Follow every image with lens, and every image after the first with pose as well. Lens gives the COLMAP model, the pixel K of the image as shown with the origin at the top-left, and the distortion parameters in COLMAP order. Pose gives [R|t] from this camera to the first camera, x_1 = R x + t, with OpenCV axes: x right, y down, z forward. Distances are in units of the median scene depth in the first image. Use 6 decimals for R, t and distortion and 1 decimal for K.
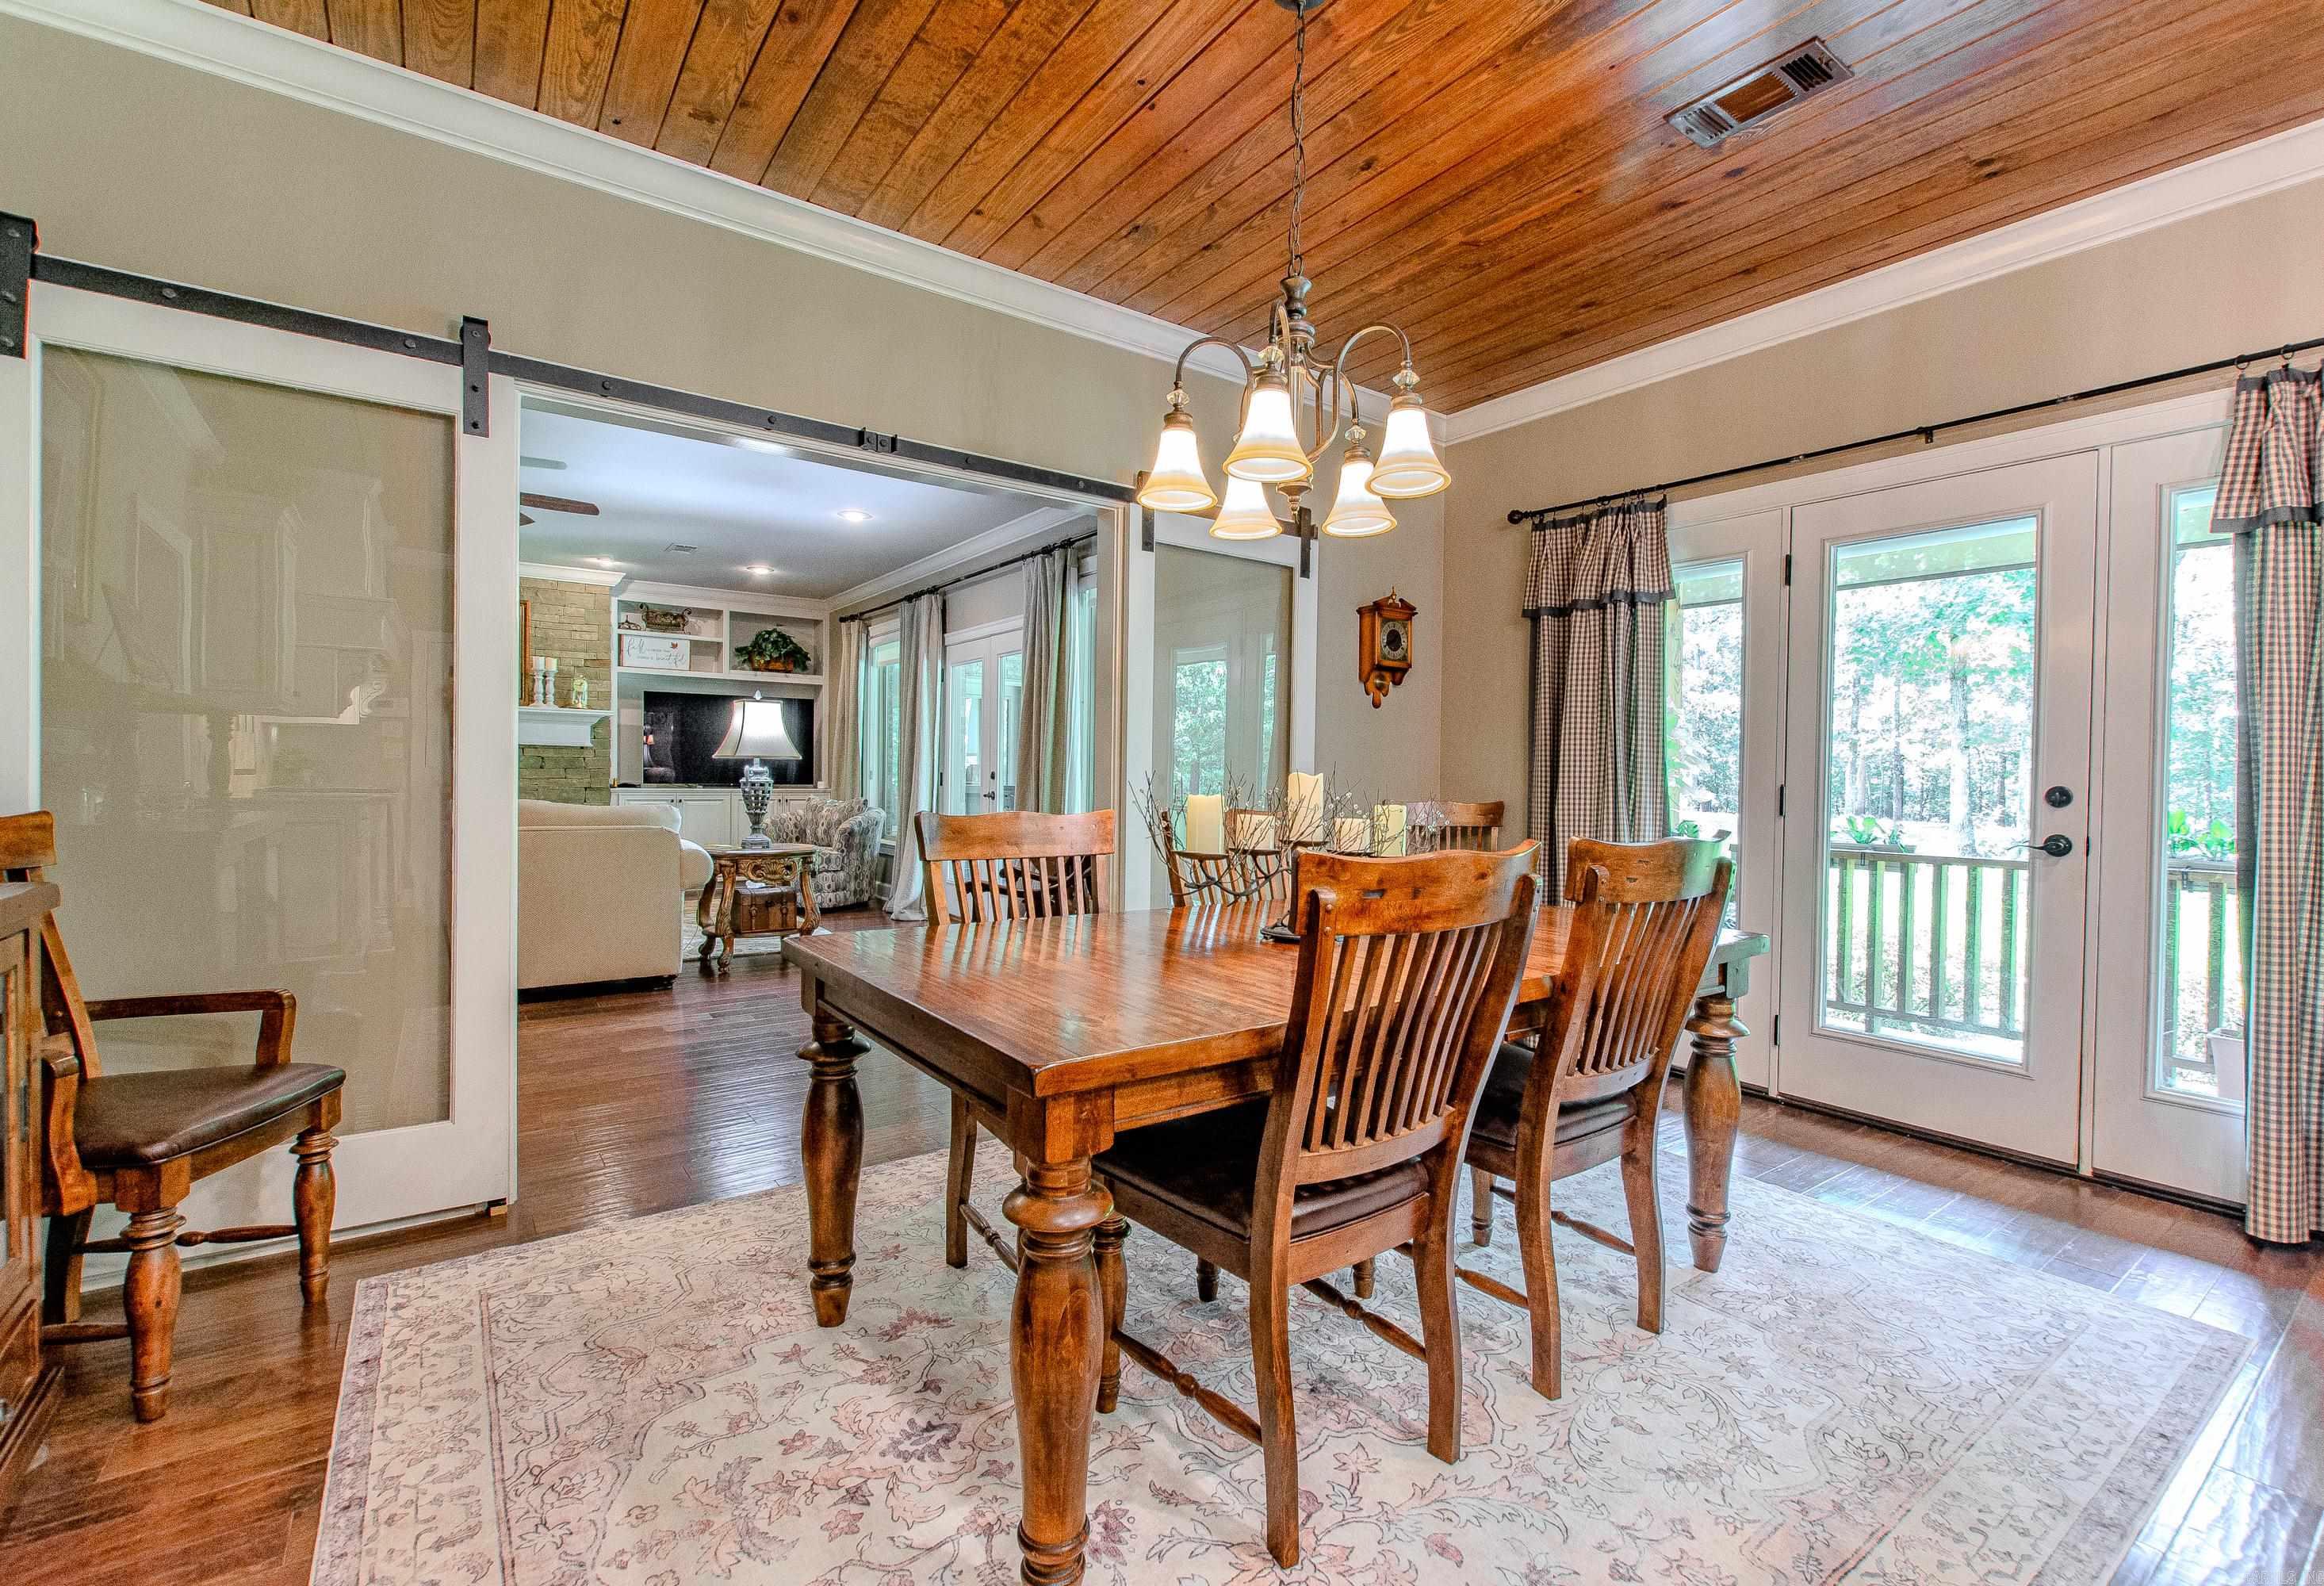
lens RADIAL K [[1028.3, 0, 1205.9], [0, 1028.3, 787.9], [0, 0, 1]] dist [0.000343, -0.000059]
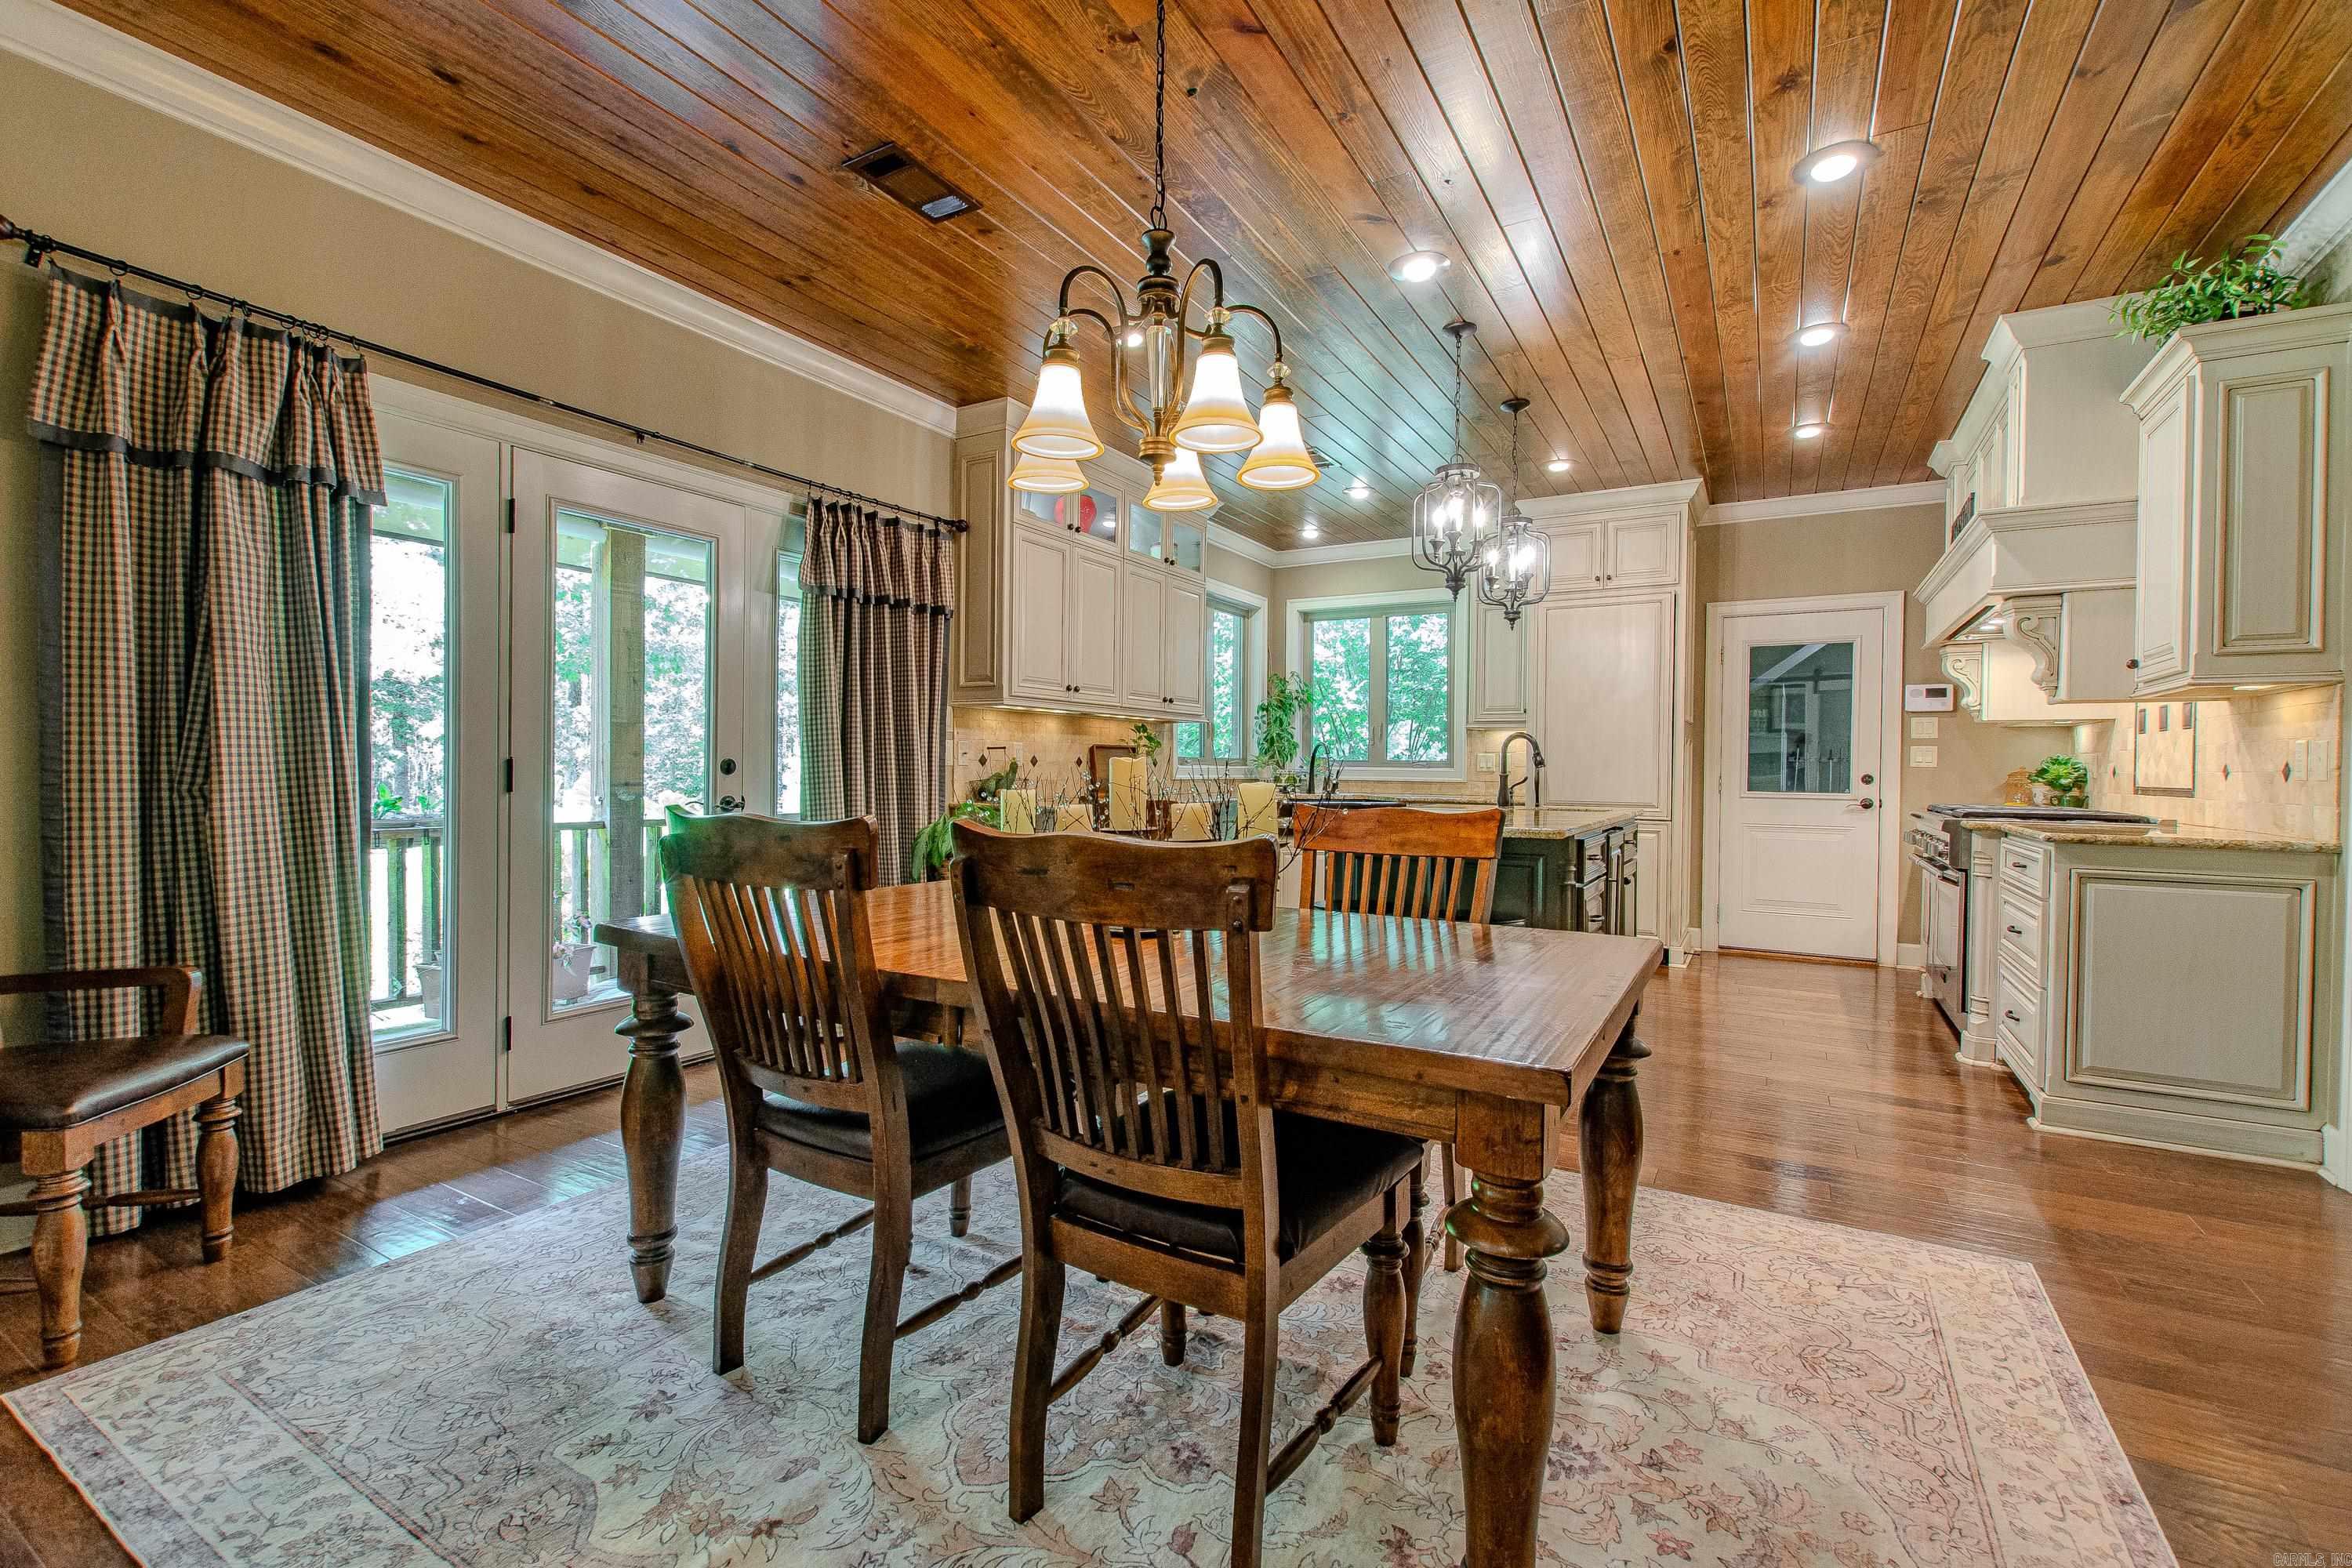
lens RADIAL K [[1017.6, 0, 1169.0], [0, 1017.6, 781.8], [0, 0, 1]] dist [0.005872, -0.003089]
pose [[-0.373276, -0.030603, 0.927216, -0.455787], [-0.004918, 0.999507, 0.031009, -0.011776], [-0.927707, 0.007015, -0.373242, 0.774116]]
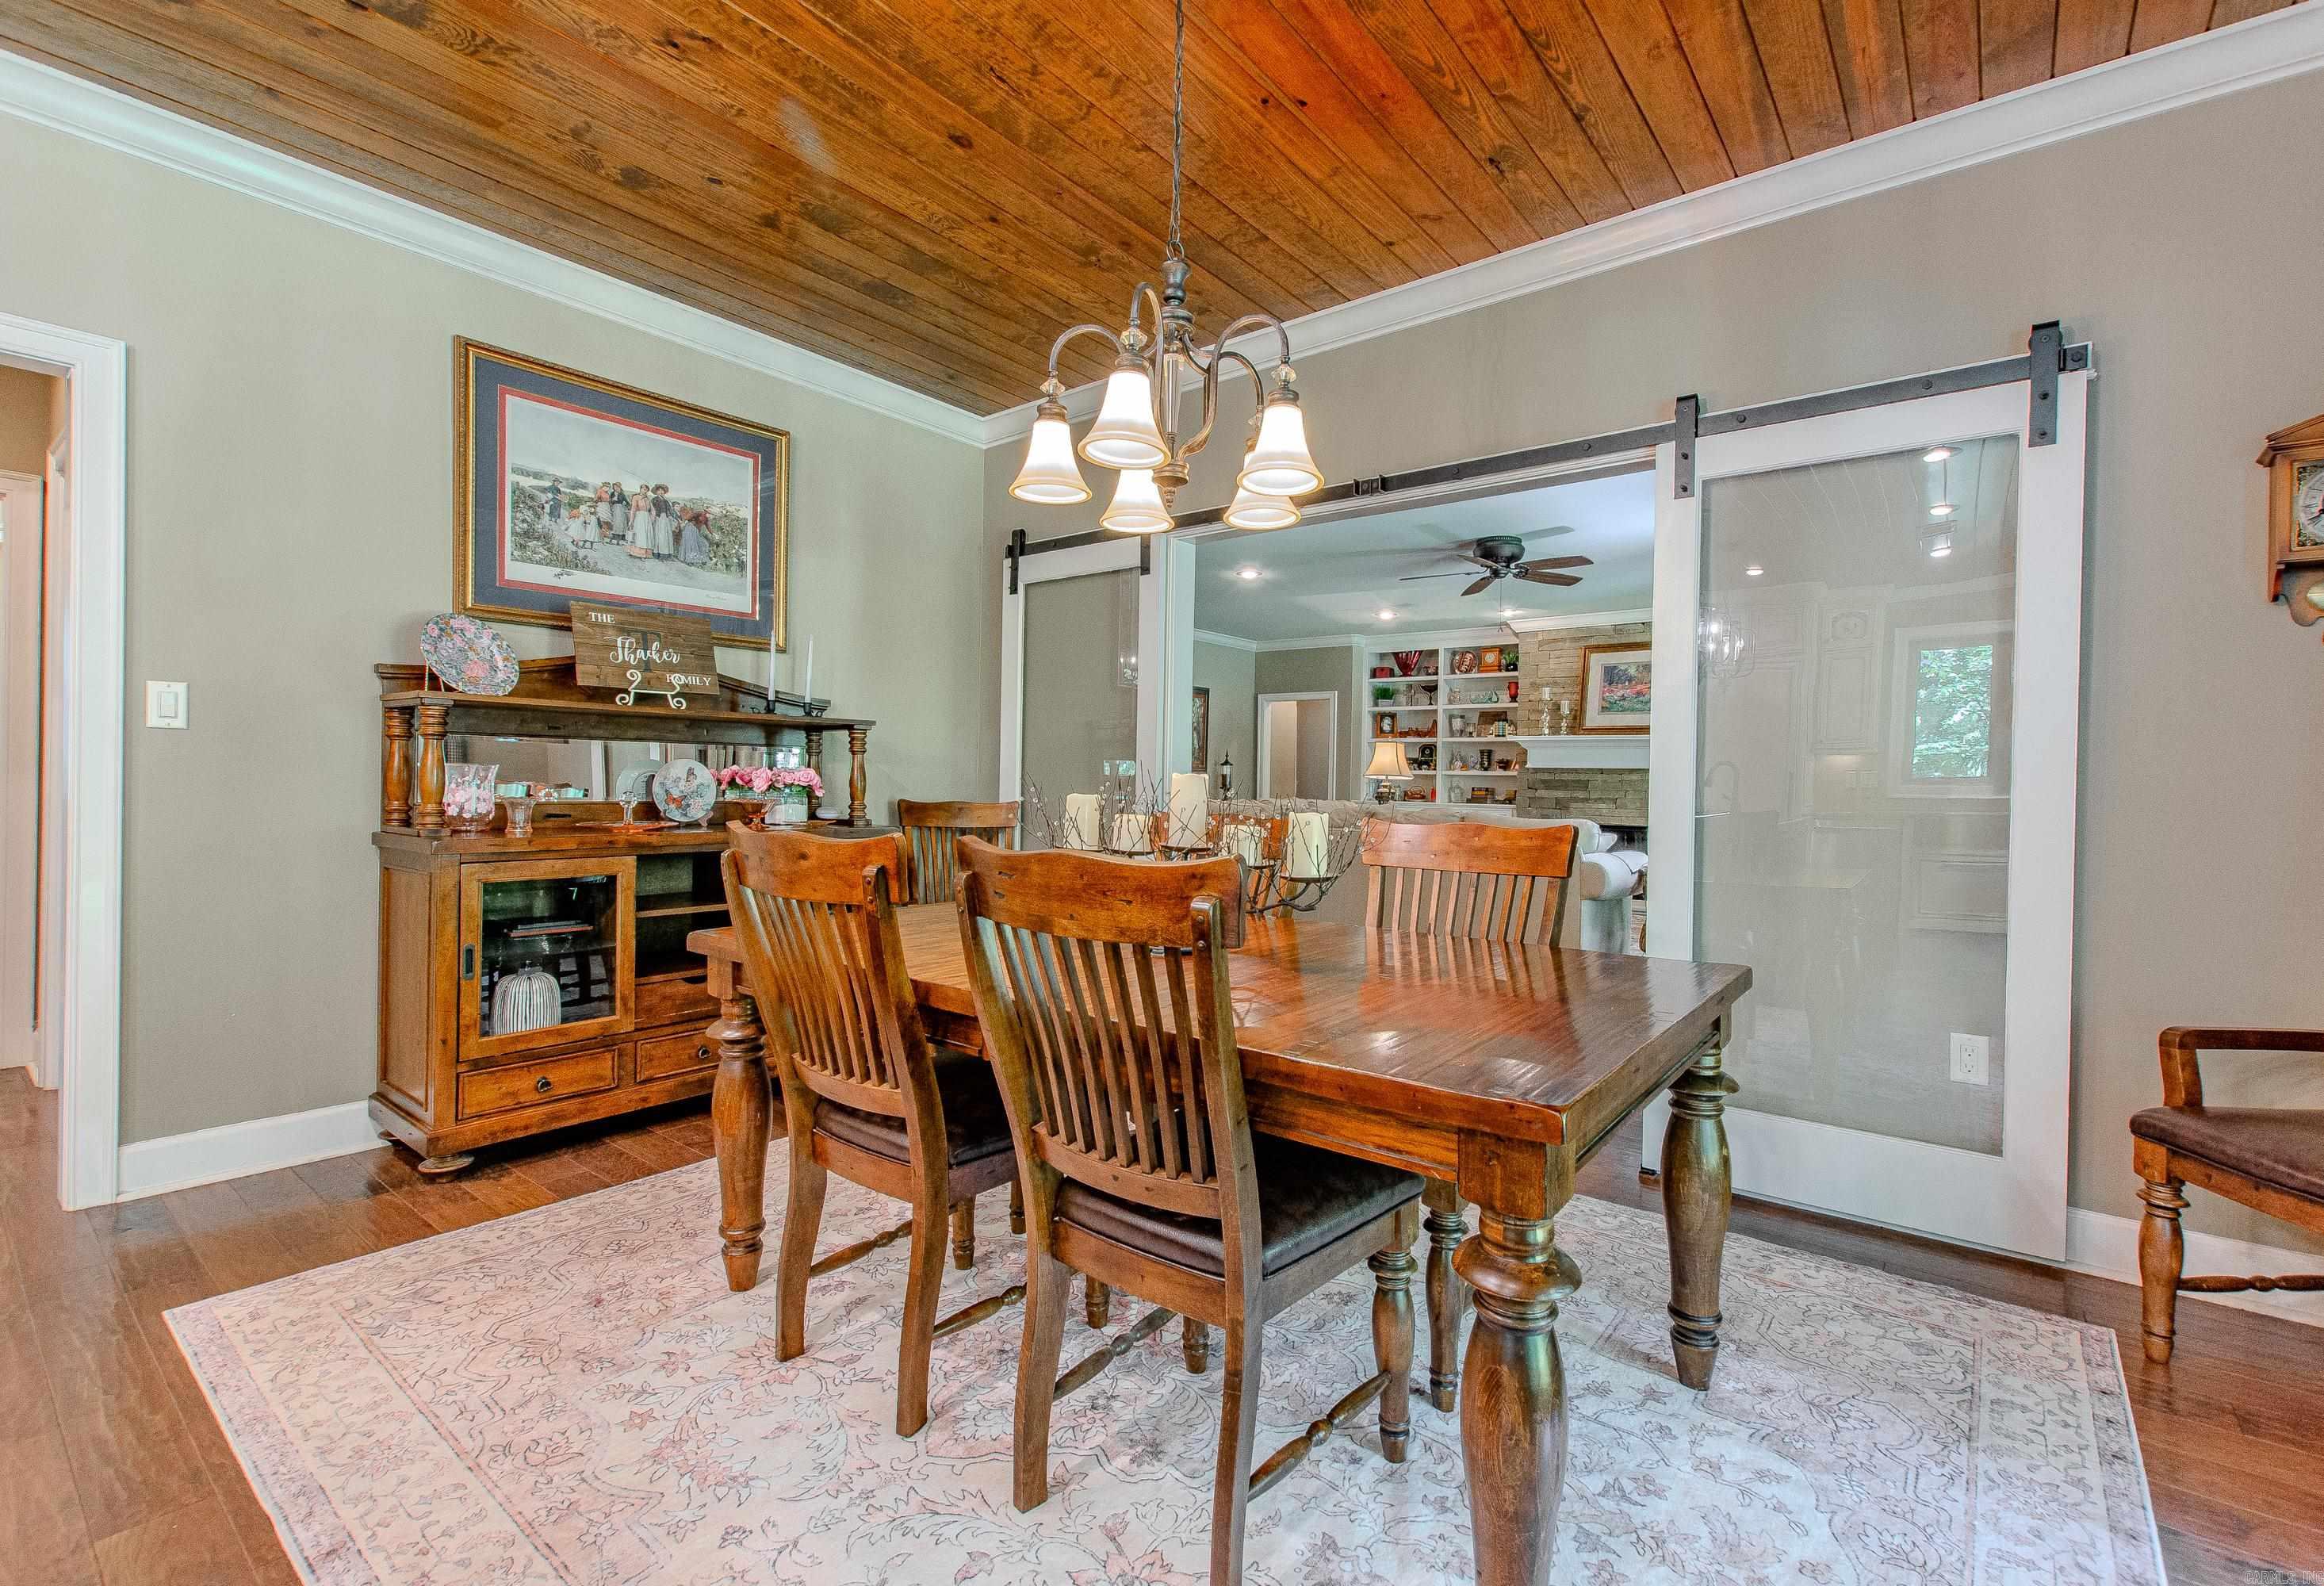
lens RADIAL K [[1028.3, 0, 1198.4], [0, 1028.3, 793.0], [0, 0, 1]] dist [0.000343, -0.000059]
pose [[0.261333, 0.000542, -0.965249, 0.596080], [-0.022590, 0.999729, -0.005554, 0.004270], [0.964984, 0.023257, 0.261275, 0.451497]]
